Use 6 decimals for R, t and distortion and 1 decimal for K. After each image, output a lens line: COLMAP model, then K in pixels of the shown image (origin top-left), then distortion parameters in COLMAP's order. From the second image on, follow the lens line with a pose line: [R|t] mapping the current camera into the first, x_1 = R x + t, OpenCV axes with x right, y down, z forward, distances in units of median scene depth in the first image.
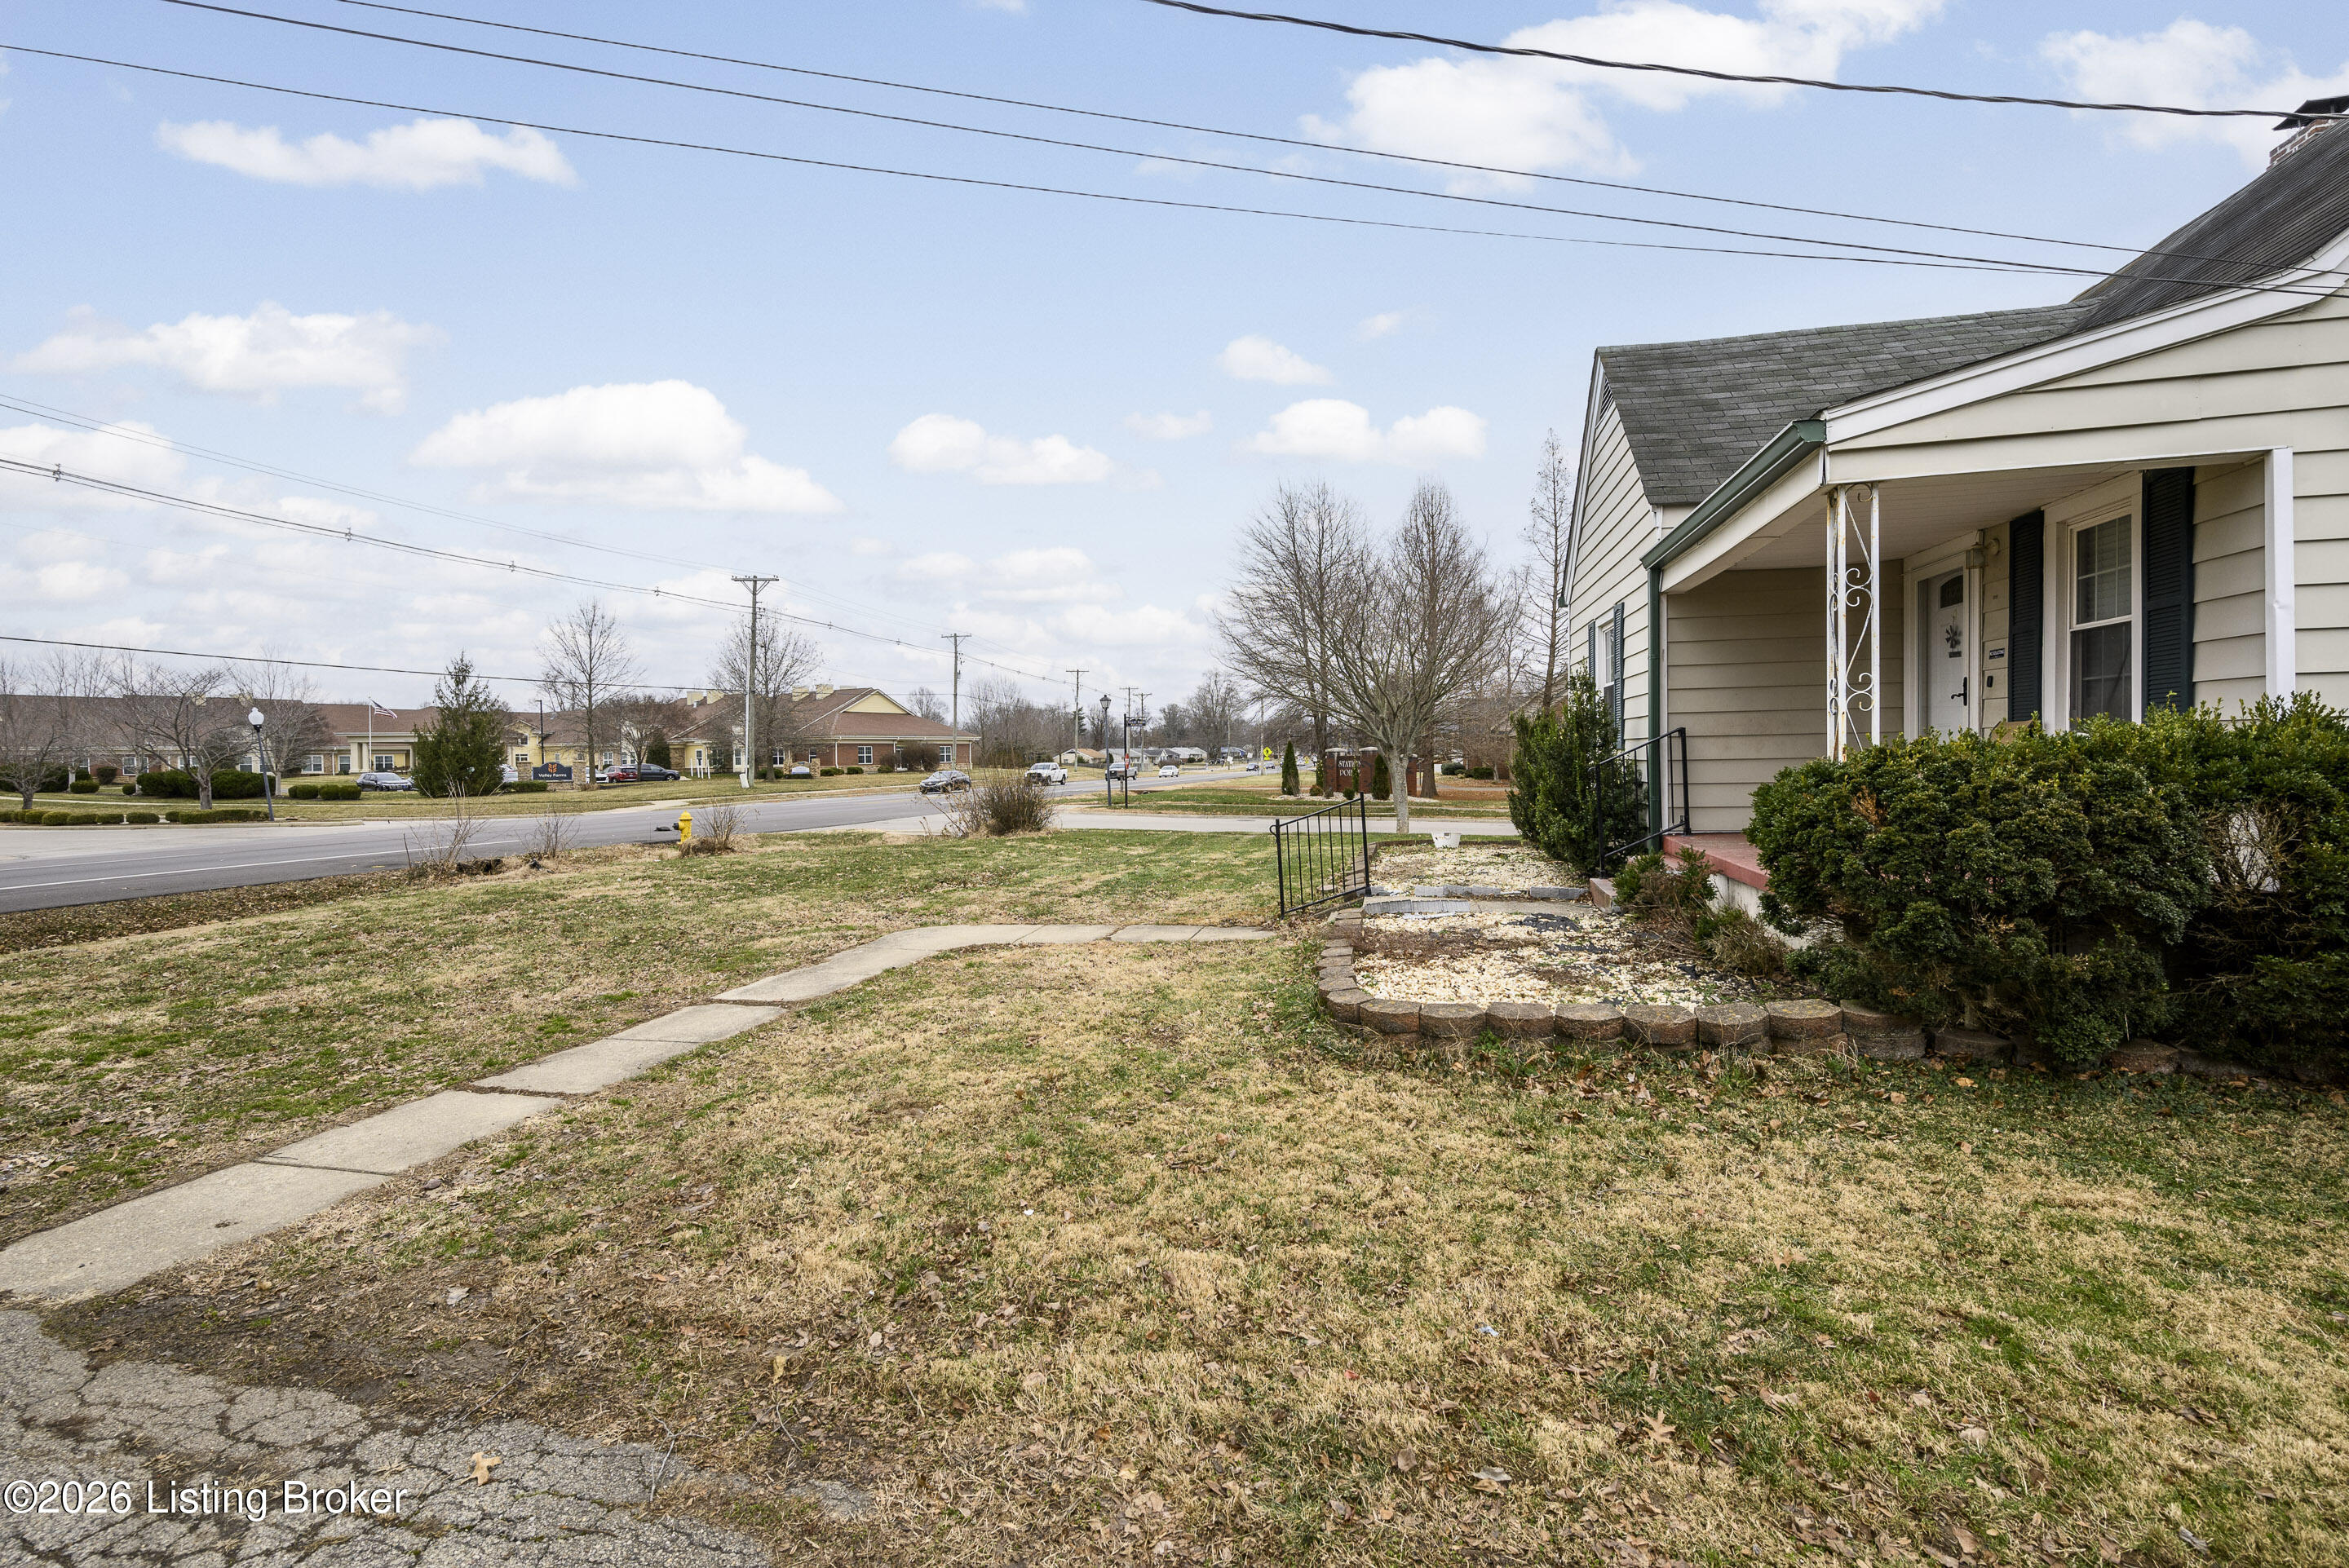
lens RADIAL K [[1038.3, 0, 1178.8], [0, 1038.3, 780.1], [0, 0, 1]] dist [-0.001554, -0.000198]
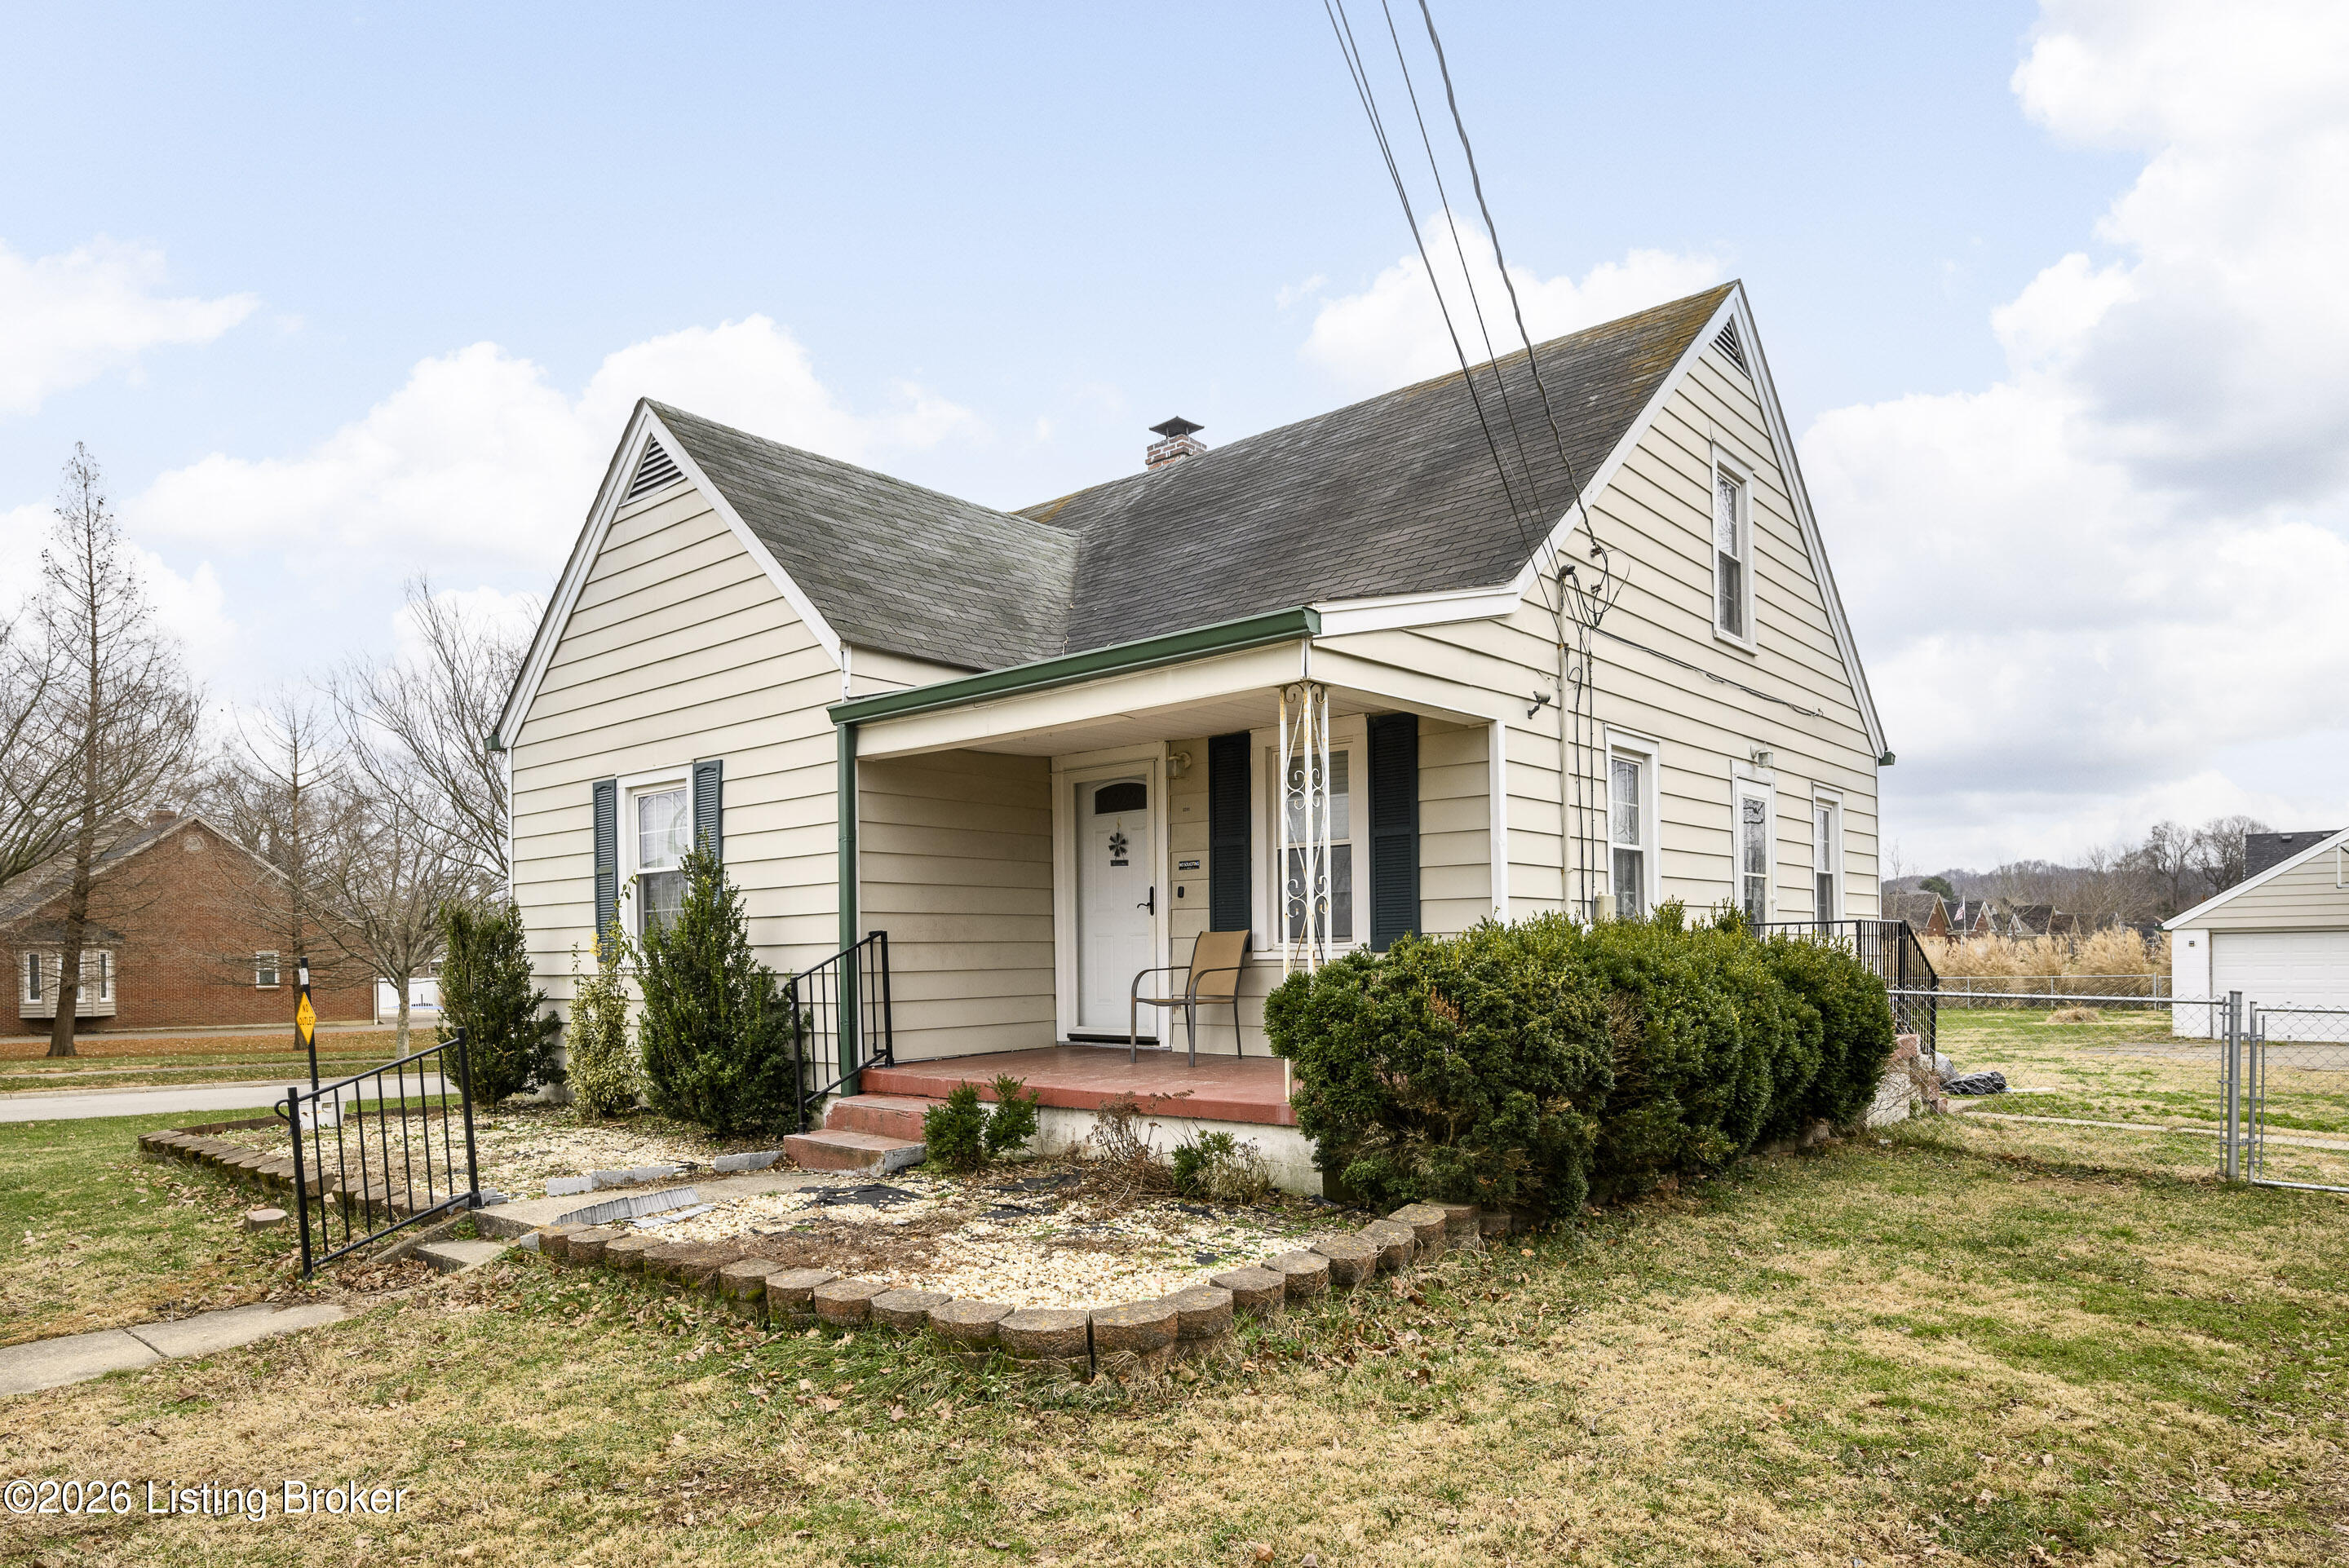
lens RADIAL K [[1382.4, 0, 1197.2], [0, 1382.4, 969.2], [0, 0, 1]] dist [-0.004129, 0.000826]
pose [[0.457113, 0.003290, 0.889403, -0.433893], [0.028458, 0.999427, -0.018324, 0.005590], [-0.888953, 0.033687, 0.456757, 0.390978]]
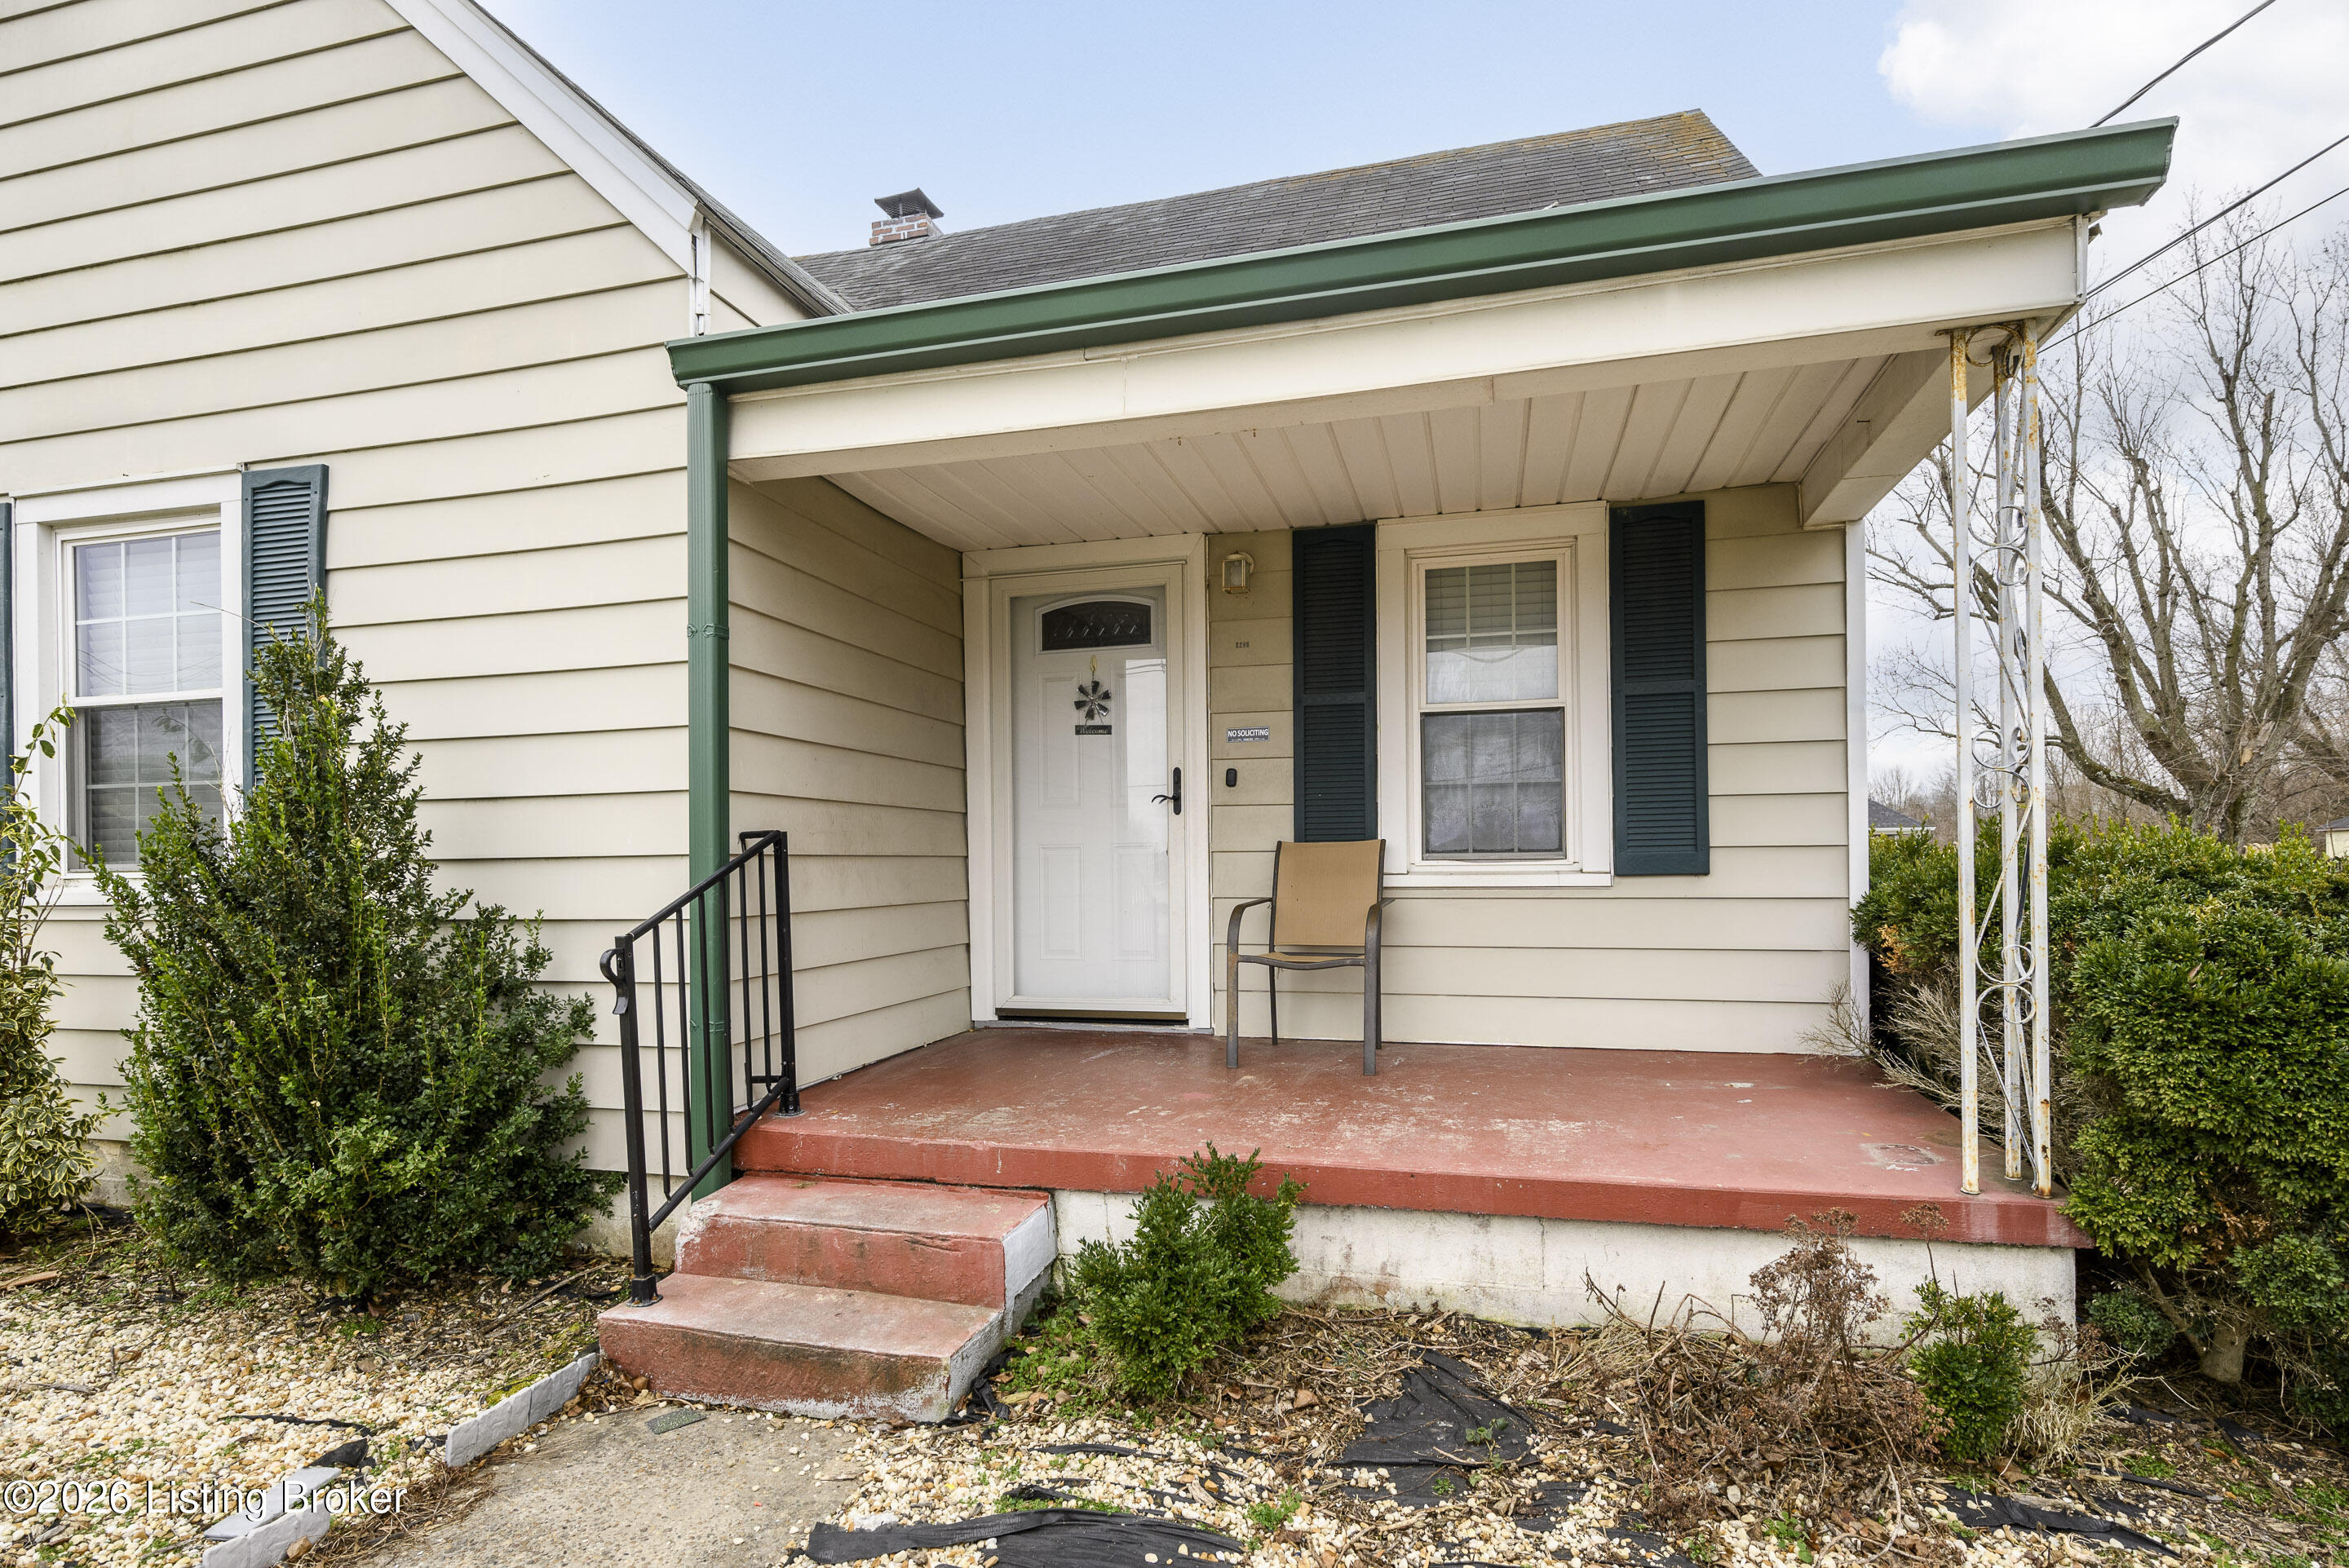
lens RADIAL K [[1182.3, 0, 1161.3], [0, 1182.3, 858.9], [0, 0, 1]] dist [-0.000721, -0.000774]
pose [[0.043541, 0.022428, 0.998800, 0.071096], [0.036017, 0.999063, -0.024004, -0.031907], [-0.998402, 0.037019, 0.042693, 1.067902]]
